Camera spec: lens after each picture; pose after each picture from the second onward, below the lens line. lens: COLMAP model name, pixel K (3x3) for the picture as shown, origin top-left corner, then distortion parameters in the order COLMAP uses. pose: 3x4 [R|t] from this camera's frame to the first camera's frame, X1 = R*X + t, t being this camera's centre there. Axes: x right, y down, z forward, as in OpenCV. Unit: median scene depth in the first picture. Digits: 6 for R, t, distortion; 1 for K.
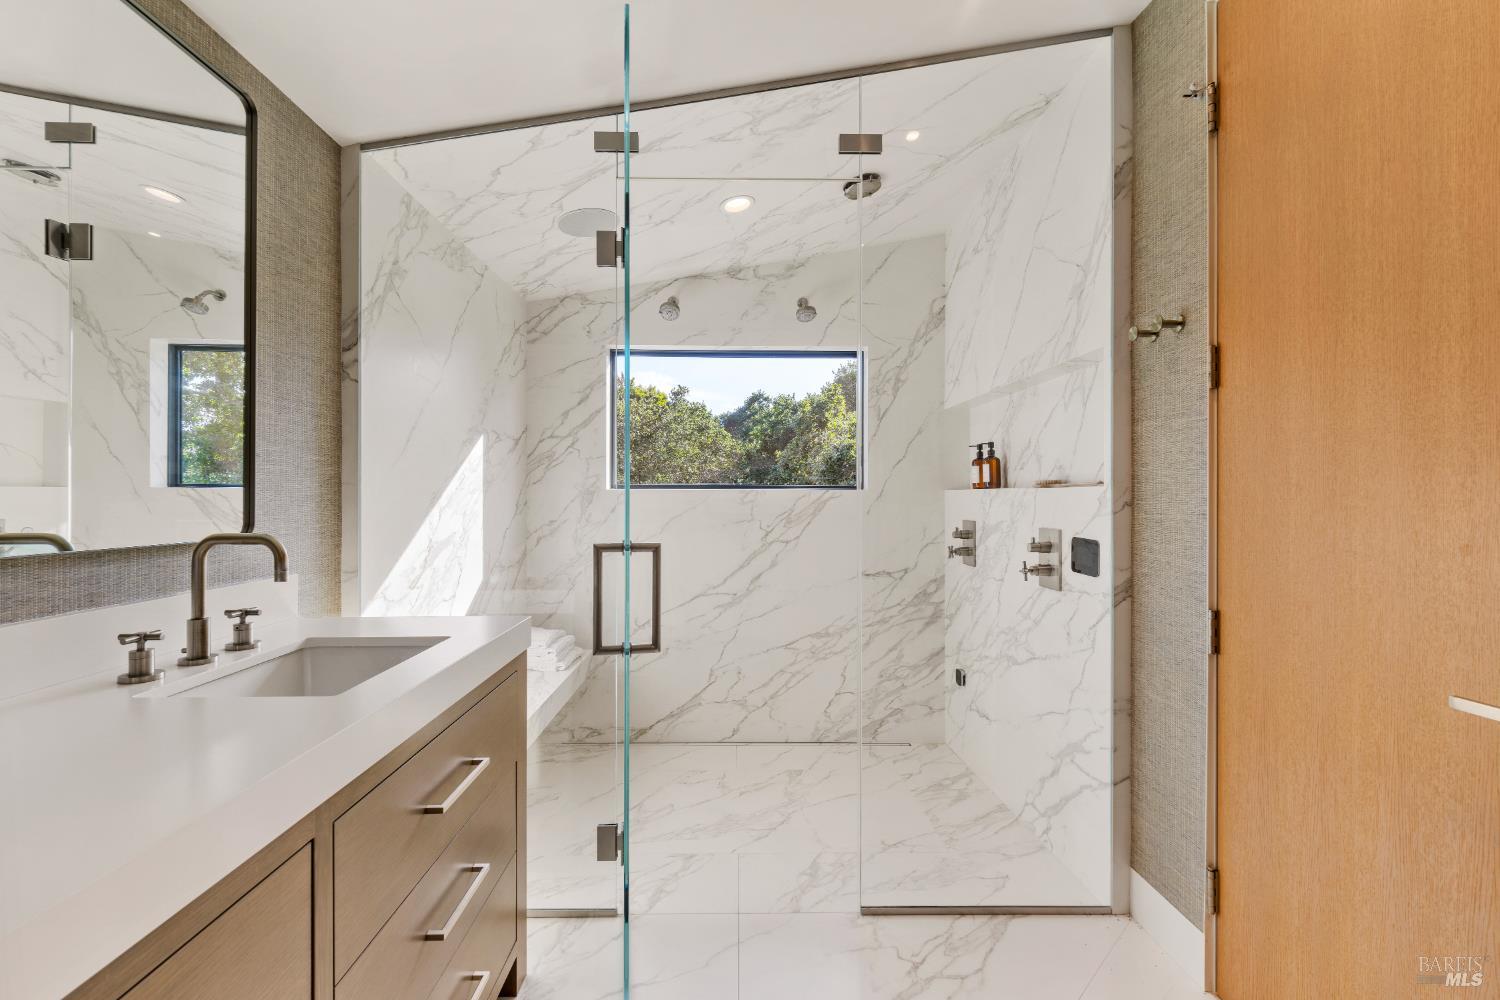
lens RADIAL K [[645.0, 0, 756.5], [0, 645.0, 494.8], [0, 0, 1]] dist [0.010030, -0.004903]
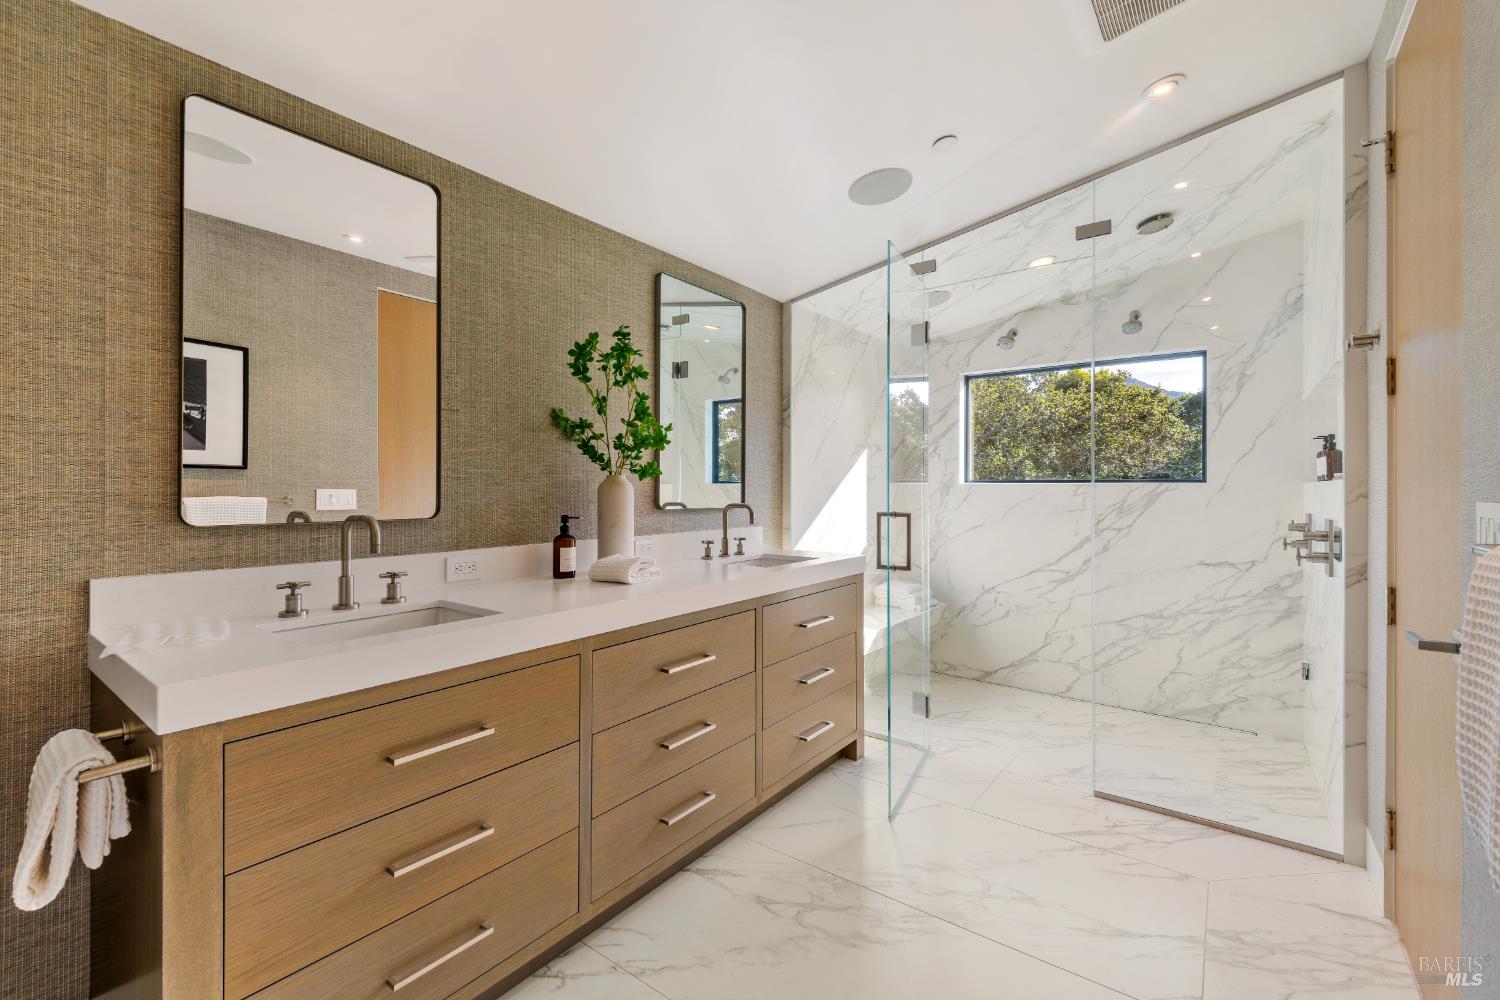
lens RADIAL K [[645.0, 0, 743.3], [0, 645.0, 489.1], [0, 0, 1]] dist [0.010030, -0.004903]
pose [[0.774794, 0.001925, -0.632211, 0.285881], [-0.001238, 0.999998, 0.001528, 0.001674], [0.632213, -0.000401, 0.774795, -0.330043]]
